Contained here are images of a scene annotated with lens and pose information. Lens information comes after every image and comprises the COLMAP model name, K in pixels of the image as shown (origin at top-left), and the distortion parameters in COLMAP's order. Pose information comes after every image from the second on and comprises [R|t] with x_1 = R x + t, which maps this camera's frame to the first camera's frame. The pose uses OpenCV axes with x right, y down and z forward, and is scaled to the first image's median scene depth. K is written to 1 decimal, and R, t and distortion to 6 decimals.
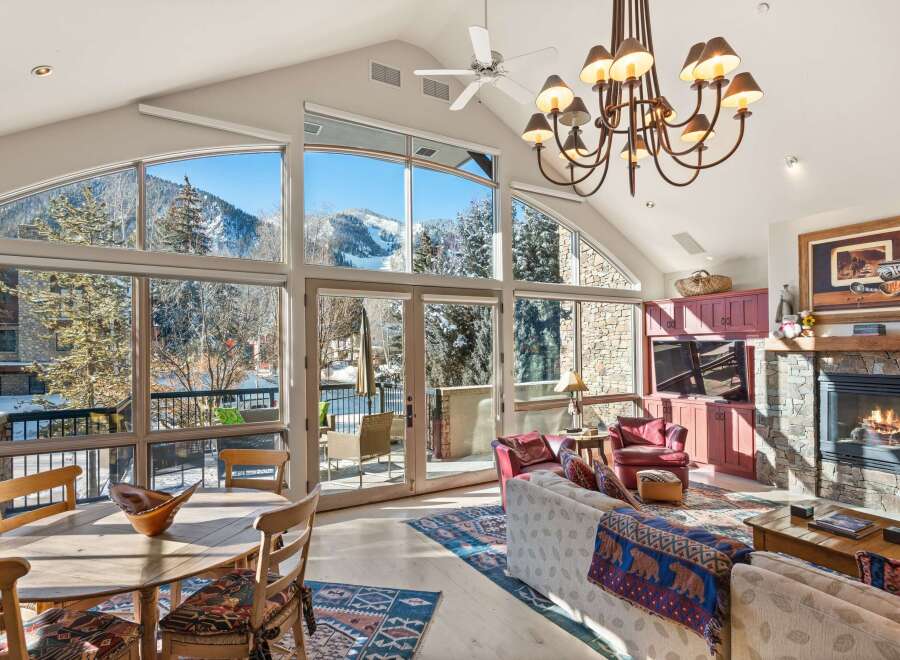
lens RADIAL K [[475.8, 0, 450.5], [0, 475.8, 345.0], [0, 0, 1]] dist [-0.001387, 0.000925]
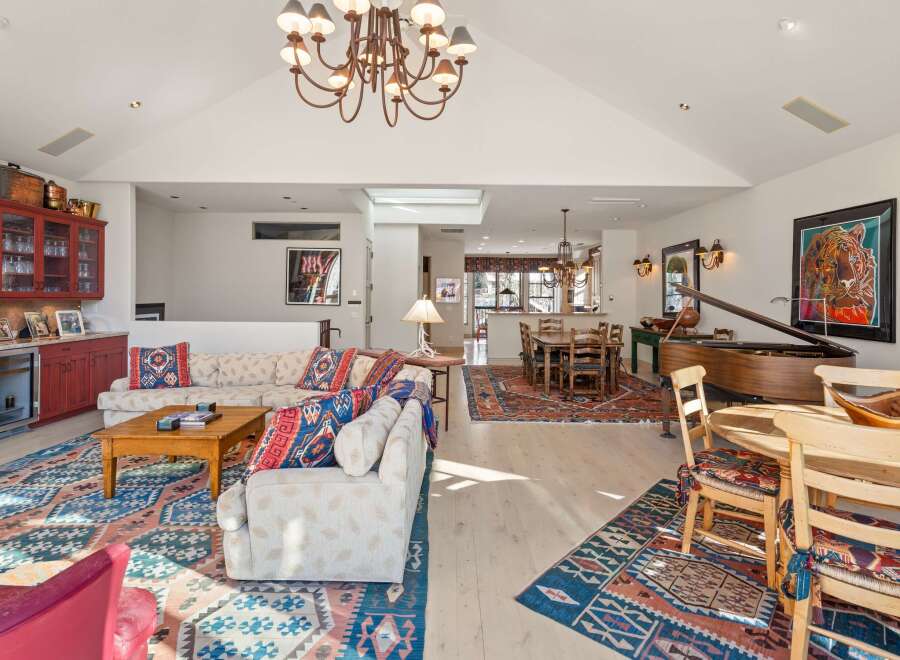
lens RADIAL K [[480.6, 0, 453.1], [0, 480.6, 305.1], [0, 0, 1]] dist [0.000017, 0.002133]
pose [[-0.869936, -0.002563, 0.493158, -0.132781], [-0.002623, 0.999996, 0.000570, 0.047865], [-0.493158, -0.000798, -0.869939, 0.772438]]
